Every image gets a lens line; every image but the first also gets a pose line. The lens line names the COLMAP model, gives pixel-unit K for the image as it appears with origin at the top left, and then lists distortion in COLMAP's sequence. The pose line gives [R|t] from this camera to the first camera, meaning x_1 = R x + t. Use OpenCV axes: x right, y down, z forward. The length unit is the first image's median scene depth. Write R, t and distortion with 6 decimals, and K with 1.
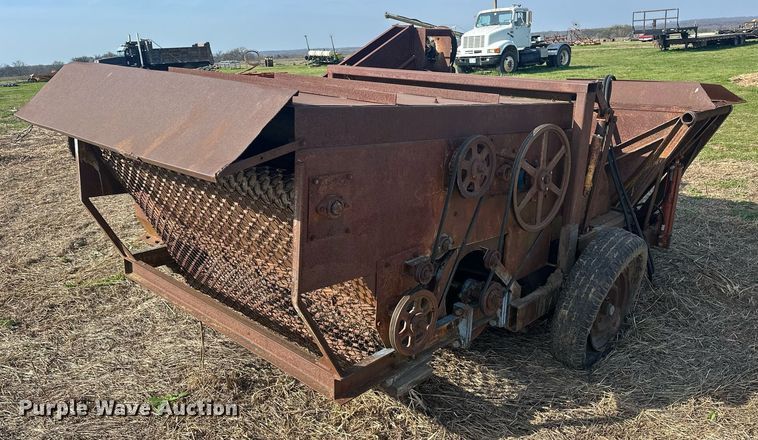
lens RADIAL K [[540.9, 0, 383.2], [0, 540.9, 220.6], [0, 0, 1]] dist [0.016661, -0.002162]
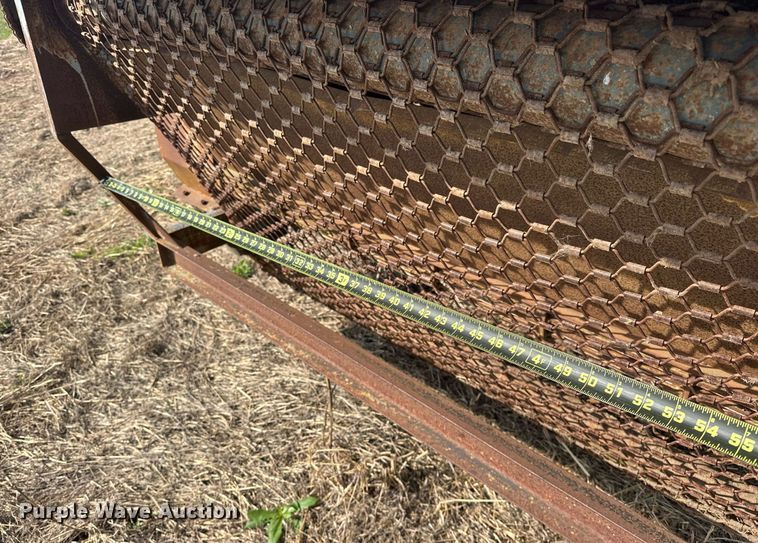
lens RADIAL K [[528.5, 0, 376.8], [0, 528.5, 275.3], [0, 0, 1]] dist [0.001930, -0.000930]
pose [[0.999124, -0.031445, -0.027611, -0.224929], [0.037667, 0.963220, 0.266059, -0.029633], [0.018230, -0.266866, 0.963561, 0.447099]]
